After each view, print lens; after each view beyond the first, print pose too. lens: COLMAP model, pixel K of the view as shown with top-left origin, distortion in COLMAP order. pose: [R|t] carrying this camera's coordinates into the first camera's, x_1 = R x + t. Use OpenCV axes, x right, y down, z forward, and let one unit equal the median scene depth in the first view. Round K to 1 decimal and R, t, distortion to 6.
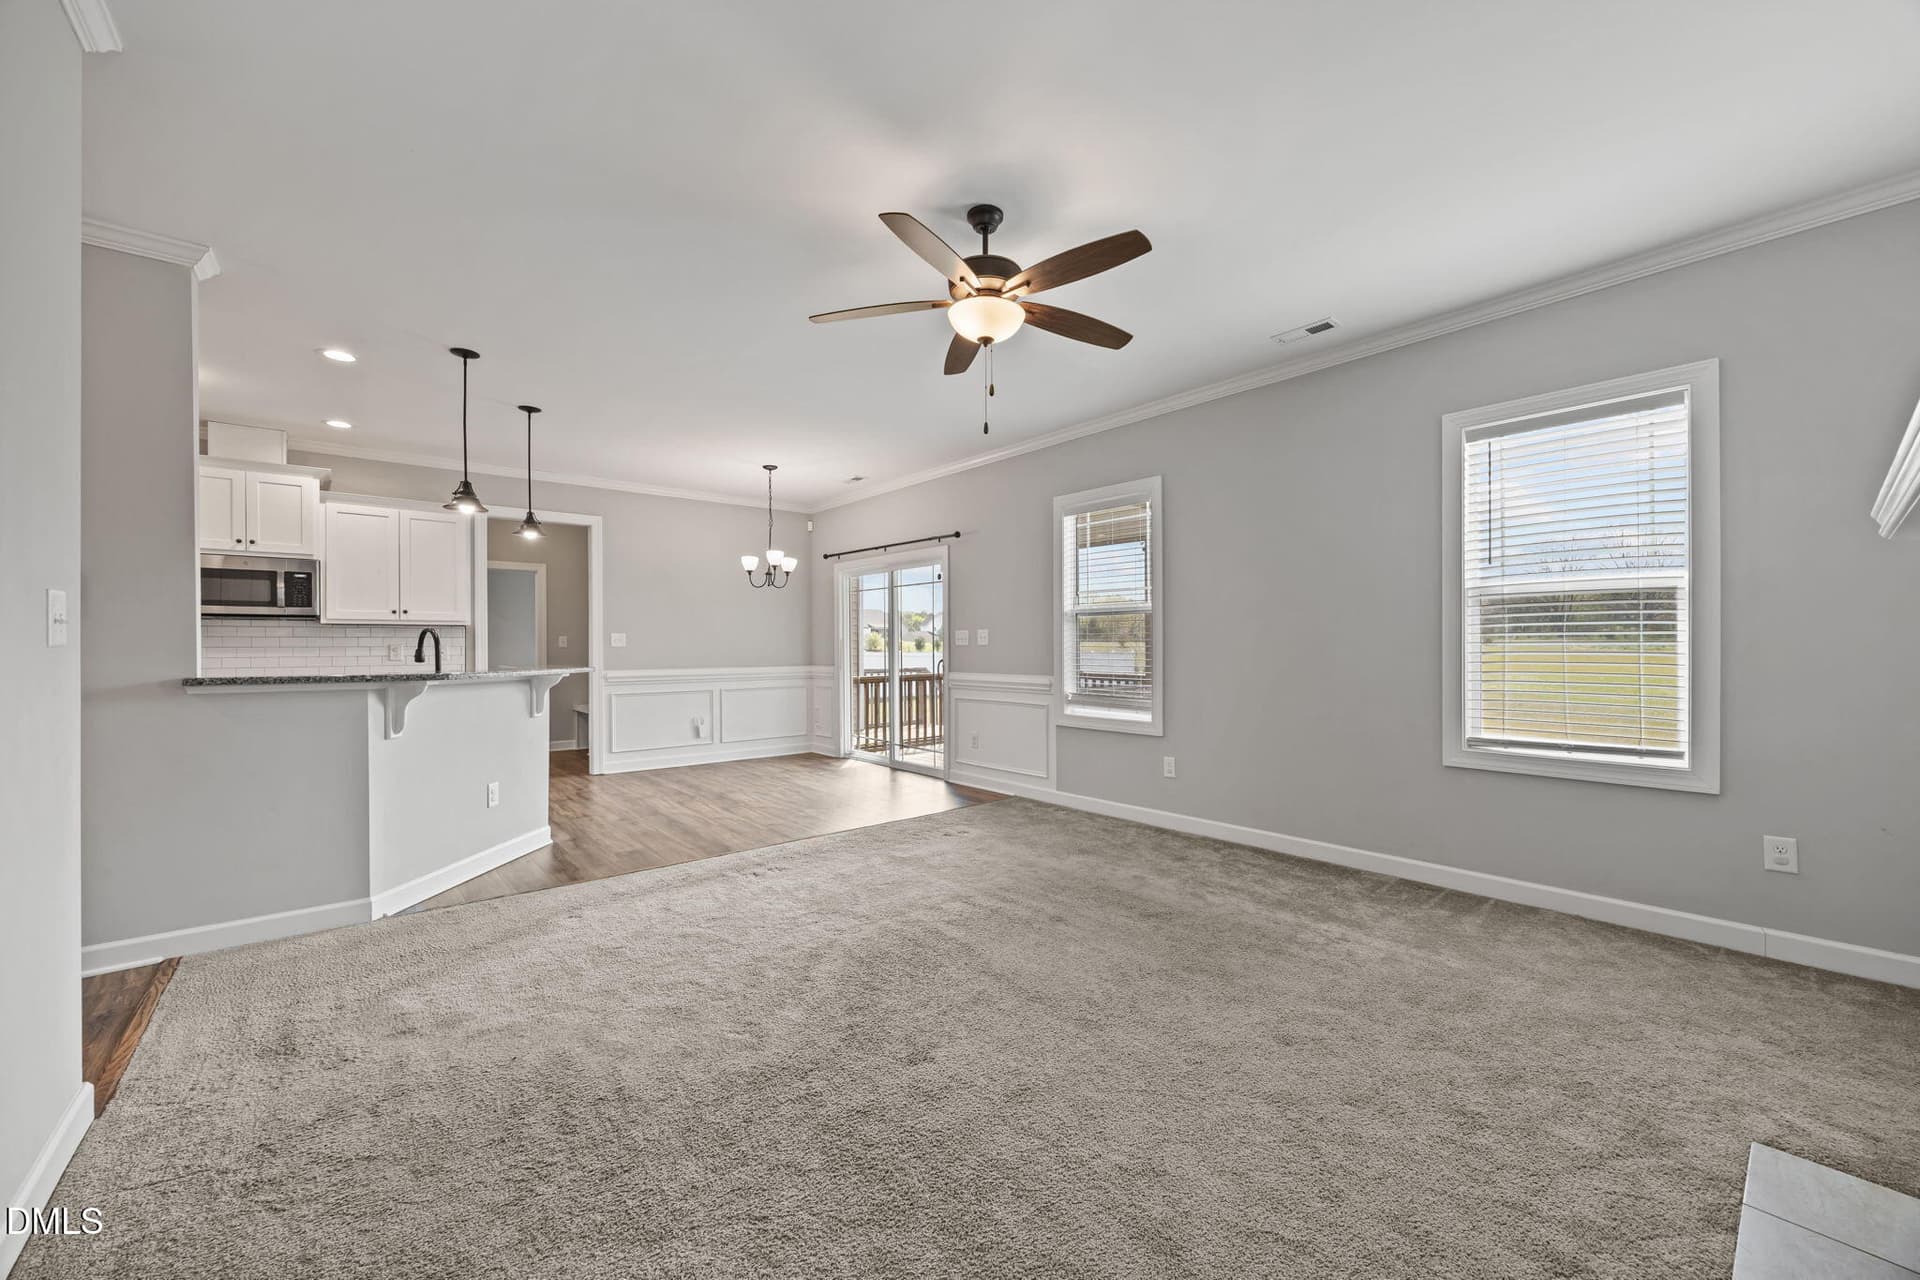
lens RADIAL K [[731.0, 0, 968.3], [0, 731.0, 637.3], [0, 0, 1]] dist [-0.000759, 0.000277]
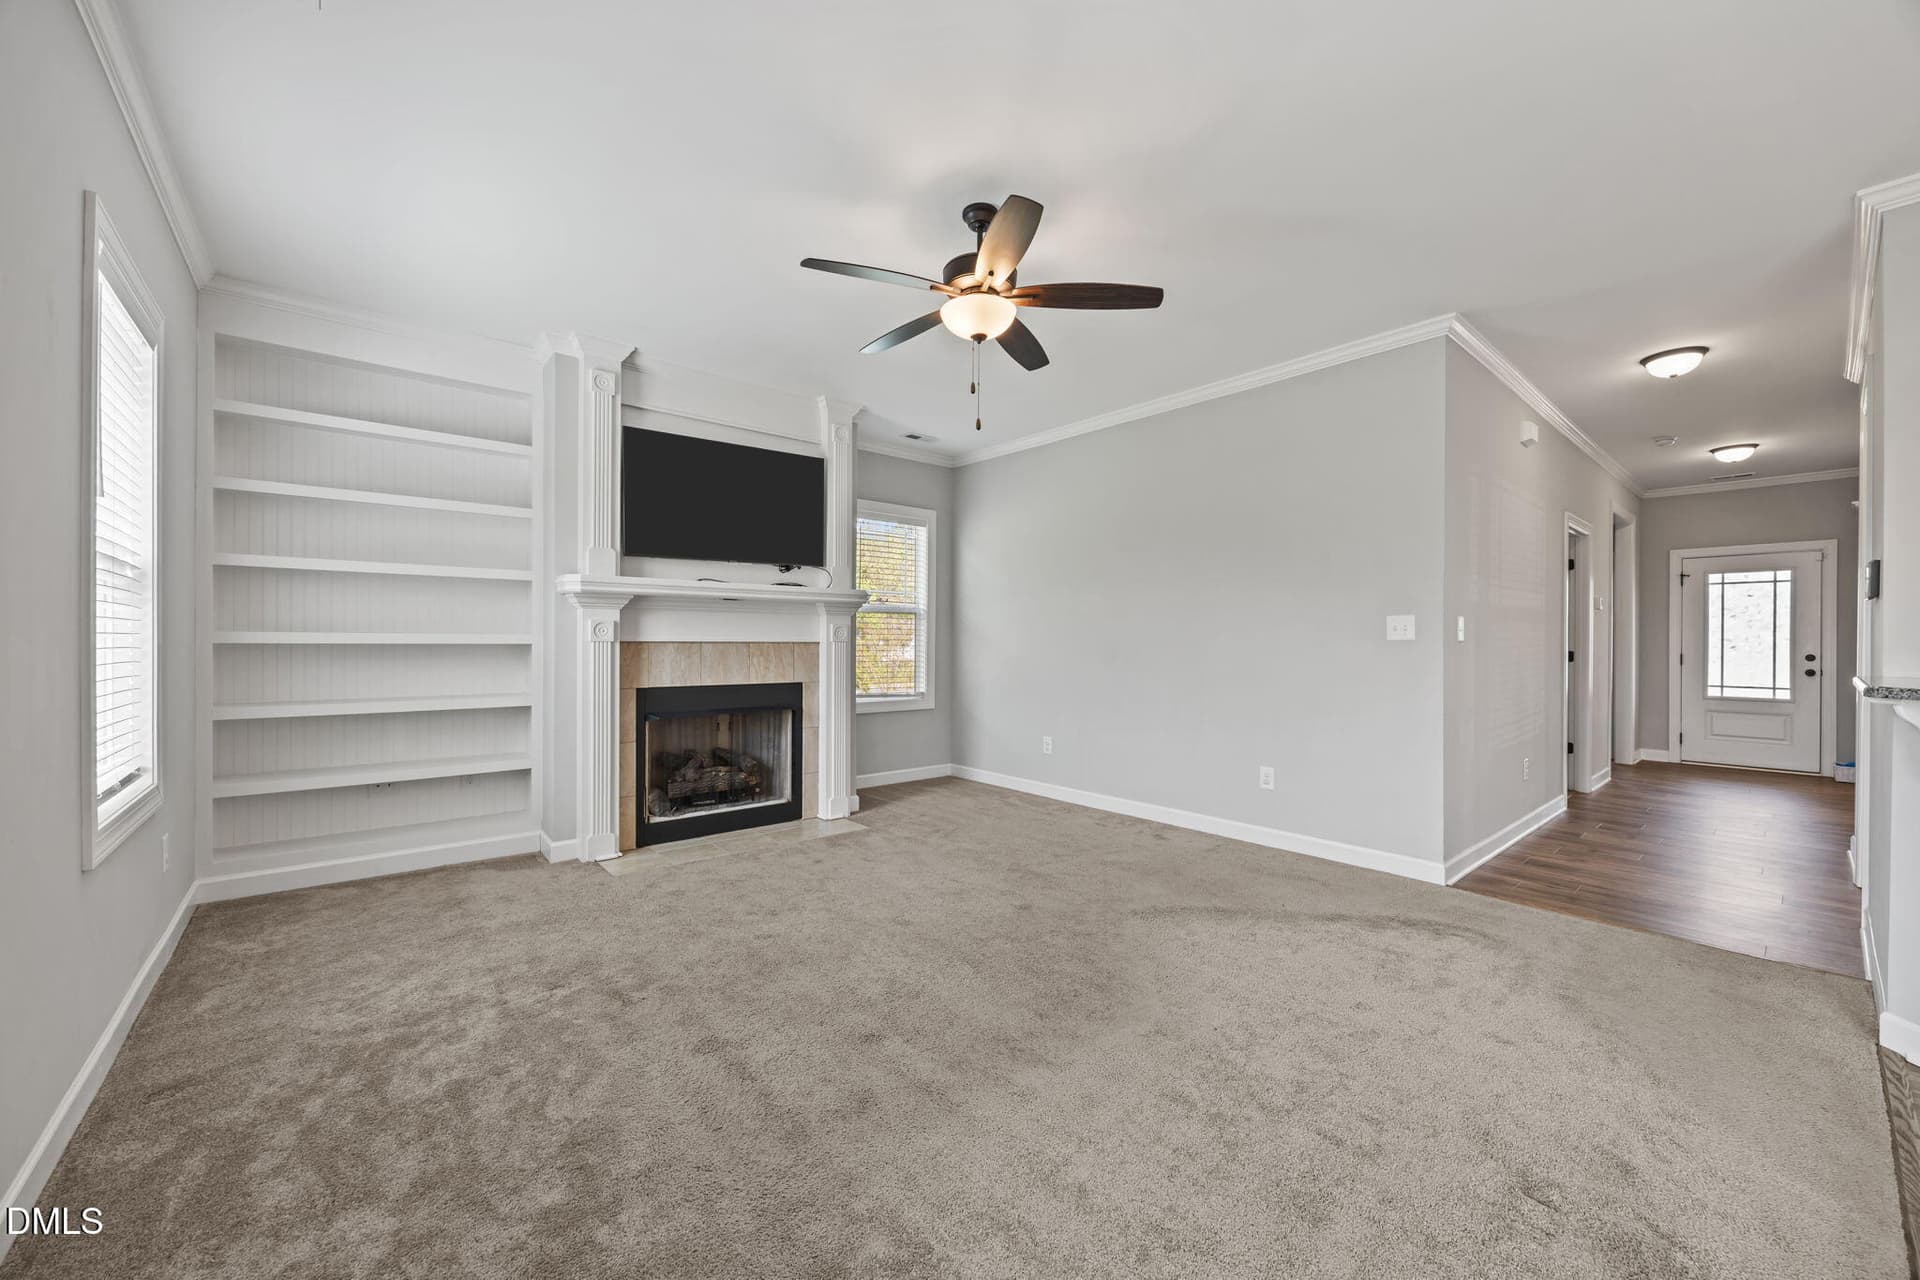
lens RADIAL K [[731.0, 0, 968.3], [0, 731.0, 637.3], [0, 0, 1]] dist [-0.000759, 0.000277]
pose [[-0.999976, -0.001080, 0.006915, 0.022372], [-0.001183, 0.999887, -0.014968, 0.016103], [-0.006898, -0.014976, -0.999864, 1.402555]]
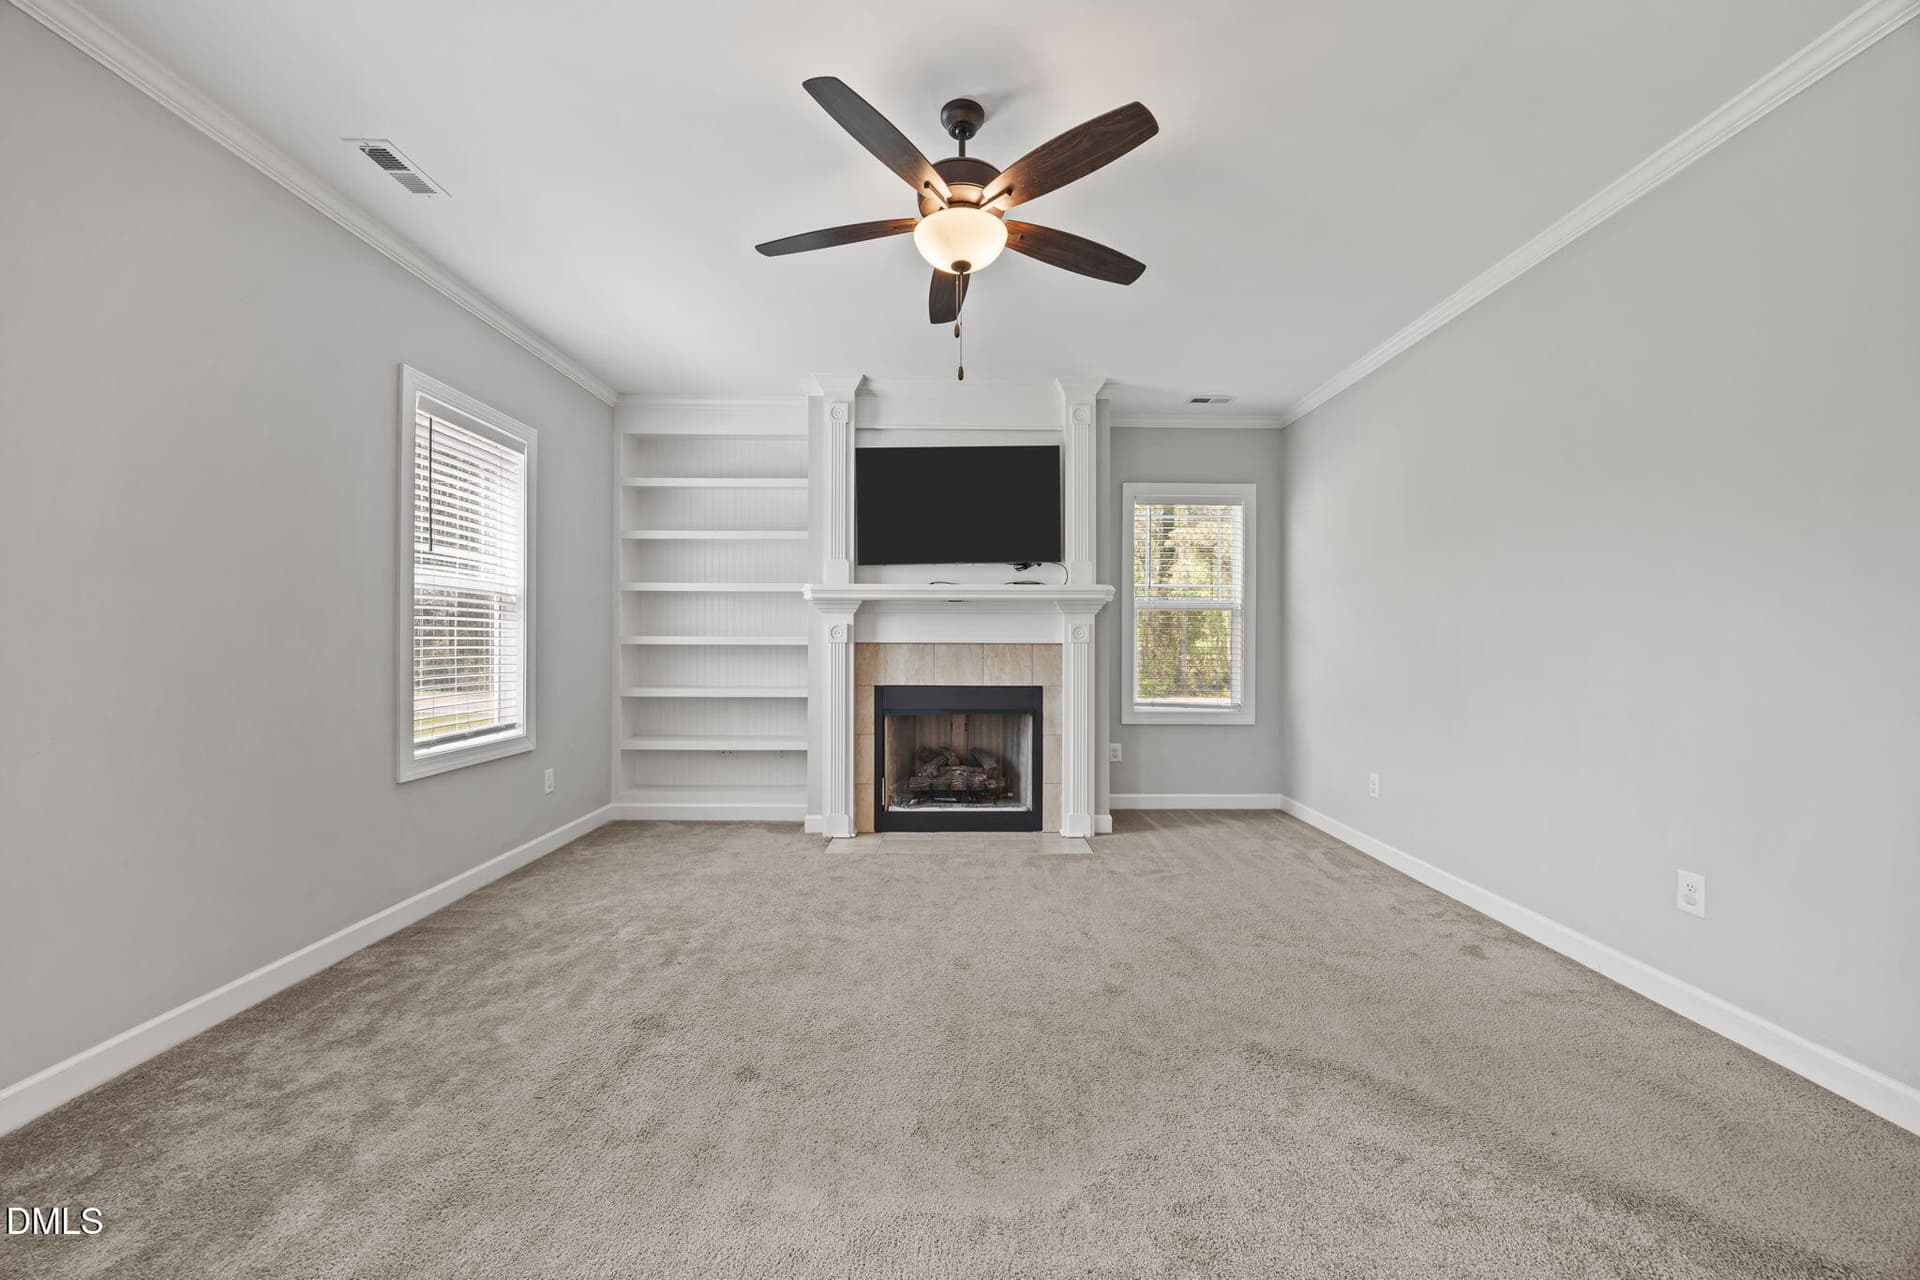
lens RADIAL K [[731.0, 0, 968.3], [0, 731.0, 637.3], [0, 0, 1]] dist [-0.000759, 0.000277]
pose [[-0.764239, 0.006369, 0.644902, -0.355515], [-0.006780, 0.999817, -0.017910, 0.018175], [-0.644897, -0.018060, -0.764056, 1.130488]]
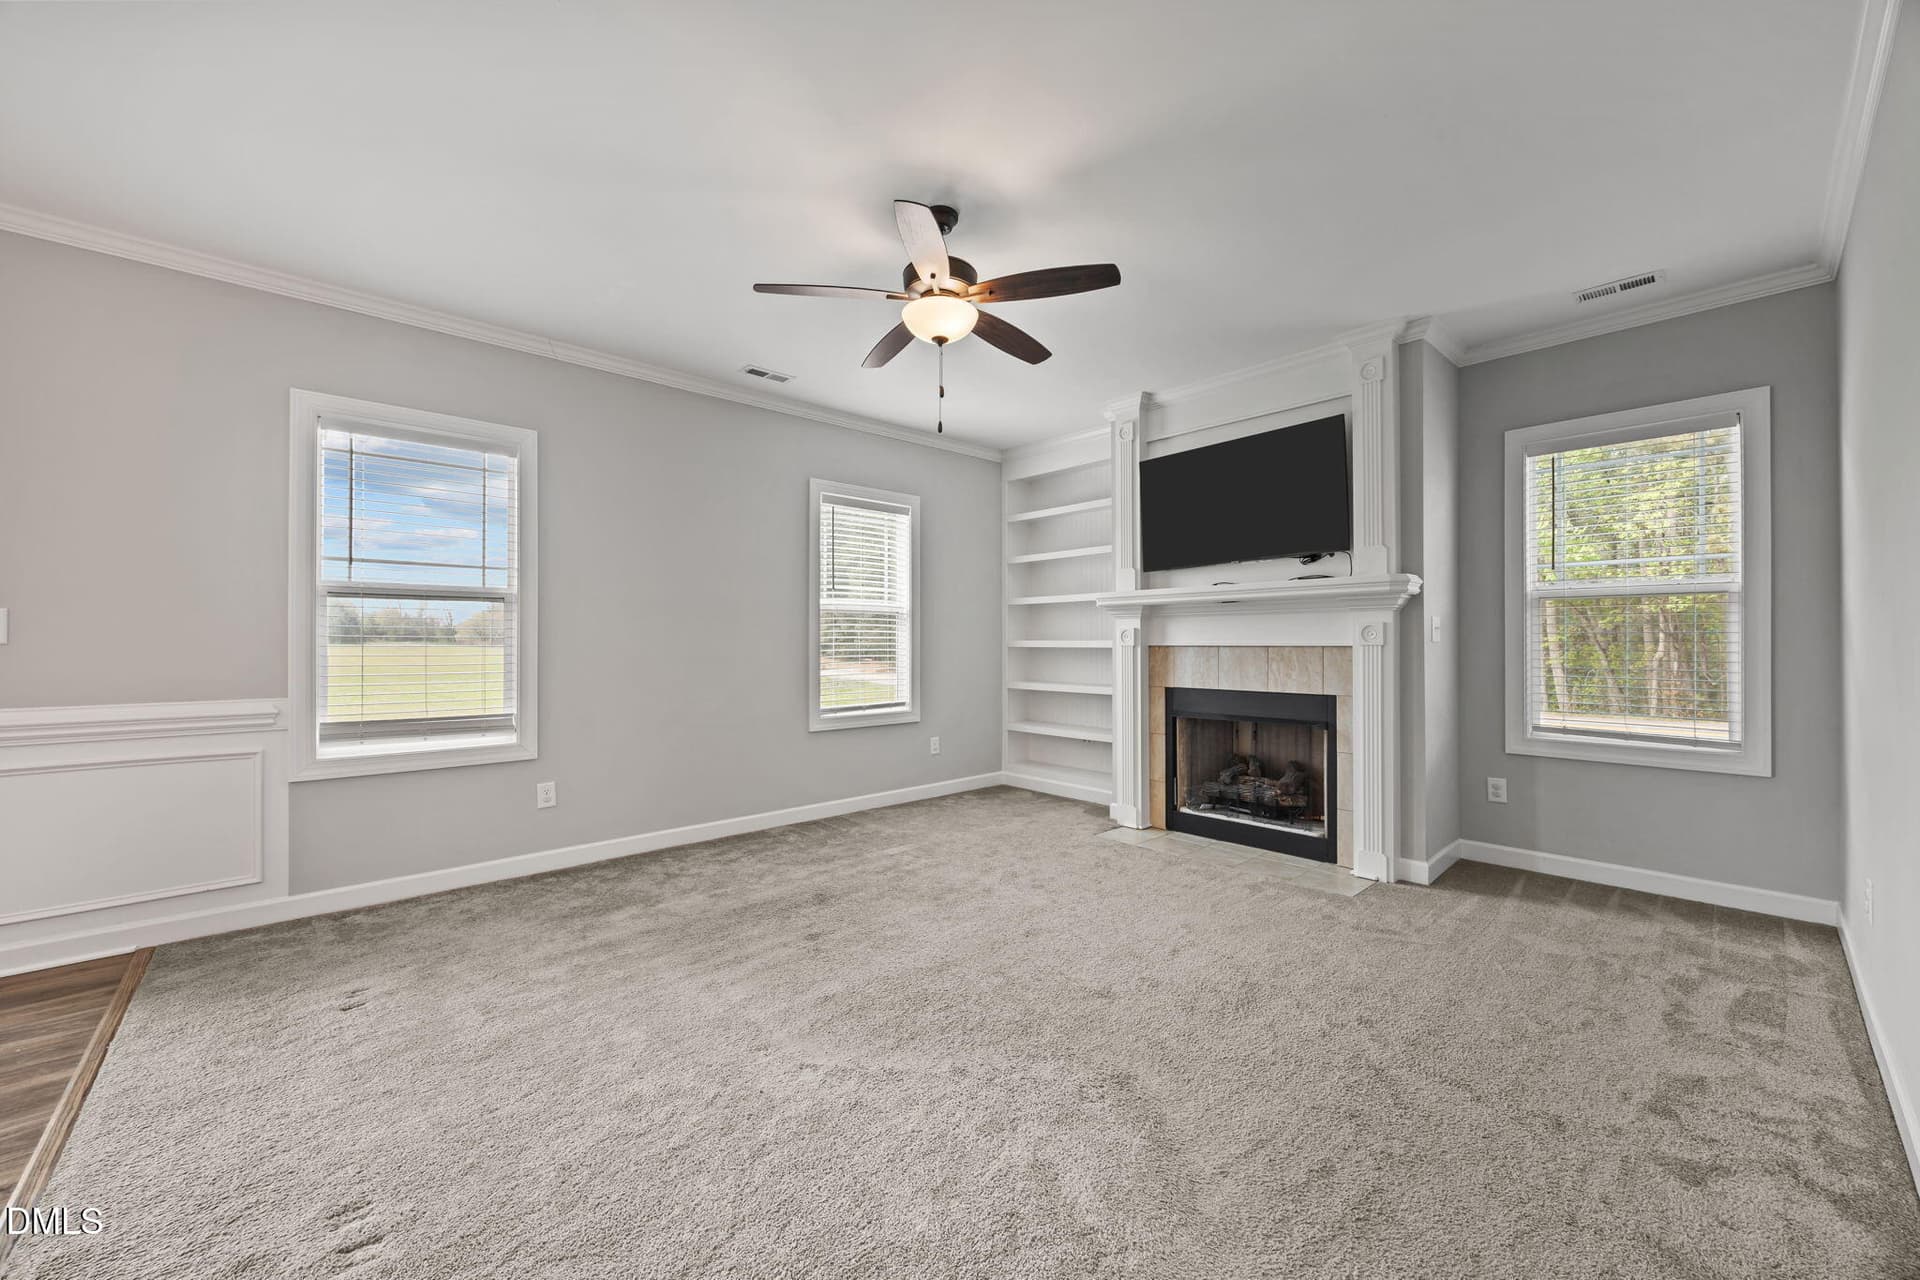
lens RADIAL K [[728.3, 0, 972.5], [0, 728.3, 636.1], [0, 0, 1]] dist [-0.001480, 0.000078]
pose [[-0.037582, 0.014110, 0.999194, -0.679427], [-0.009117, 0.999854, -0.014462, 0.011448], [-0.999252, -0.009653, -0.037448, 0.693363]]
